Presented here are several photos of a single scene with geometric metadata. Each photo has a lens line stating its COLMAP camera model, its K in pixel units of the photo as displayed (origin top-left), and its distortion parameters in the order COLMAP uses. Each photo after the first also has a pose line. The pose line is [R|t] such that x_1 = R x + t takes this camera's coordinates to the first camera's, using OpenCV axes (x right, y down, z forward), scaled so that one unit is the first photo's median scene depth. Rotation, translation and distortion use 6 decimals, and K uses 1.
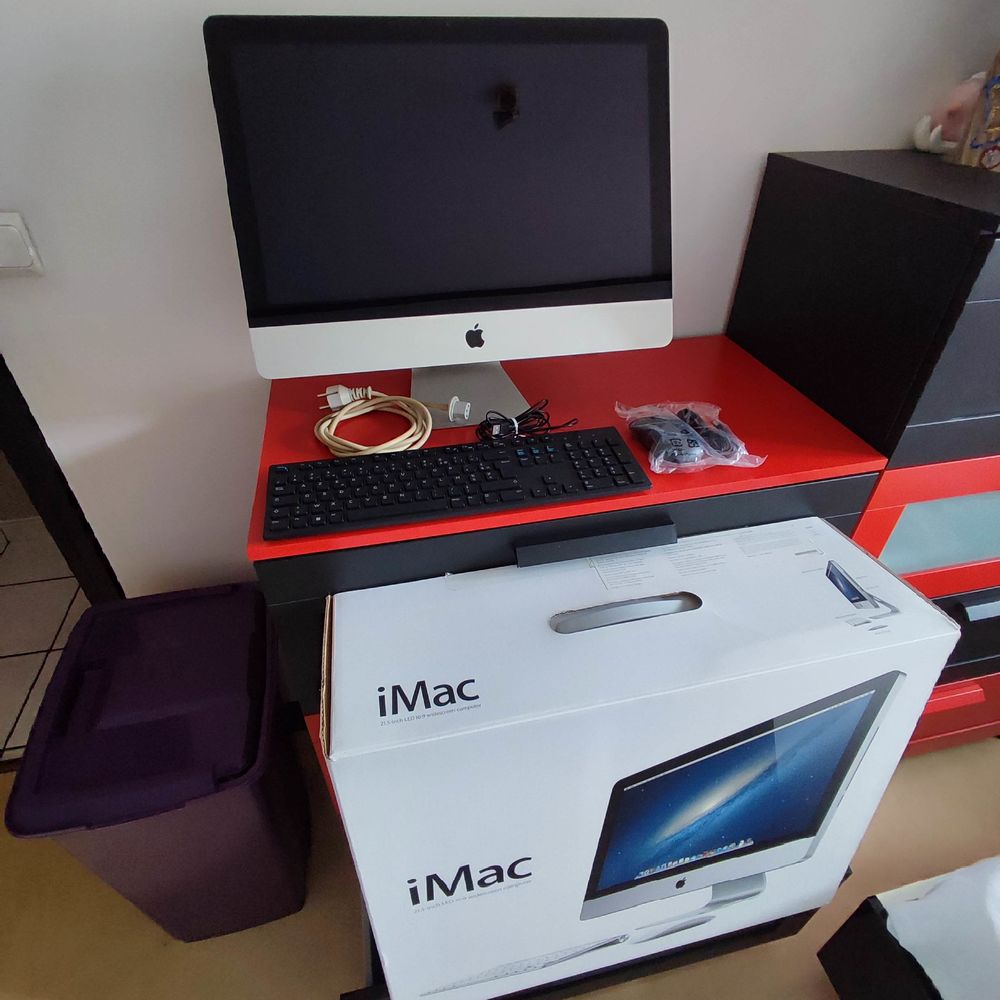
lens RADIAL K [[632.2, 0, 521.0], [0, 632.2, 473.3], [0, 0, 1]] dist [-0.001037, -0.000507]
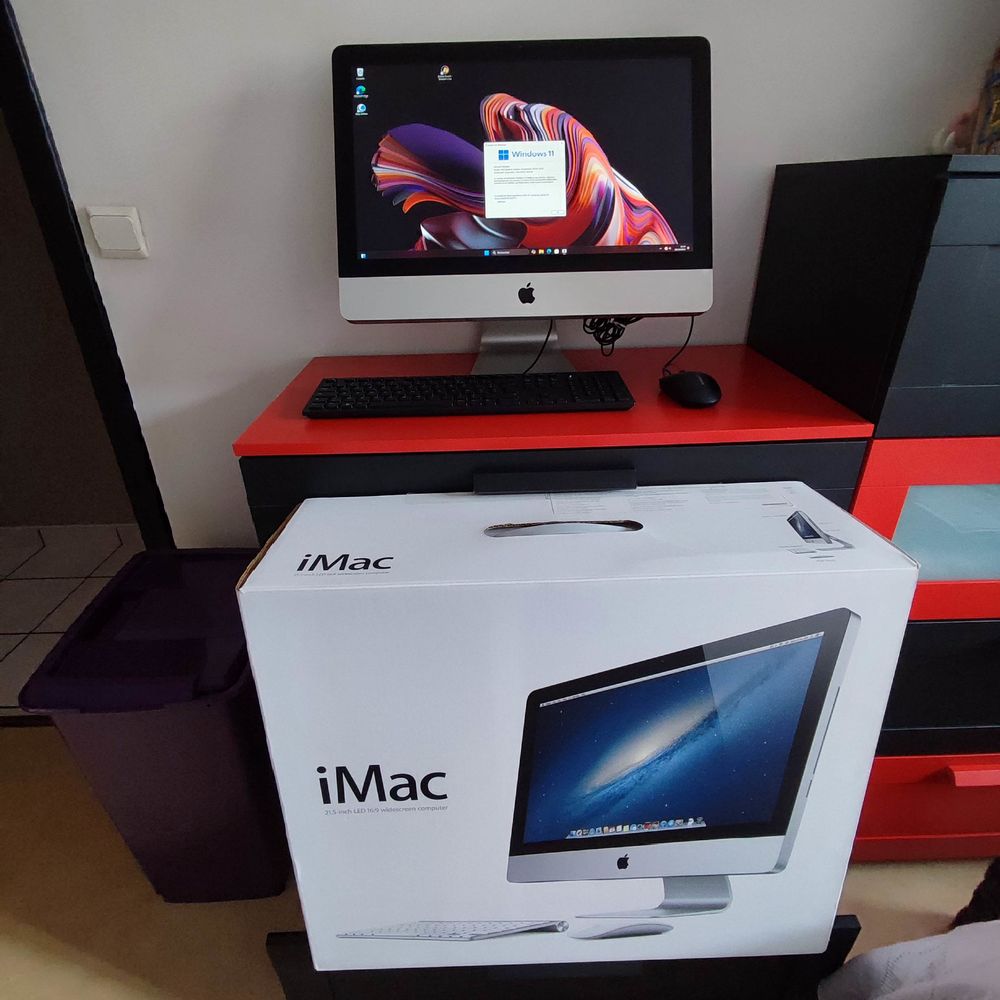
lens RADIAL K [[624.3, 0, 522.5], [0, 624.3, 474.4], [0, 0, 1]] dist [-0.007833, -0.000697]
pose [[0.981141, 0.061564, -0.183228, 0.262565], [-0.091815, 0.982592, -0.161501, 0.282730], [0.170095, 0.175279, 0.969714, 0.012538]]
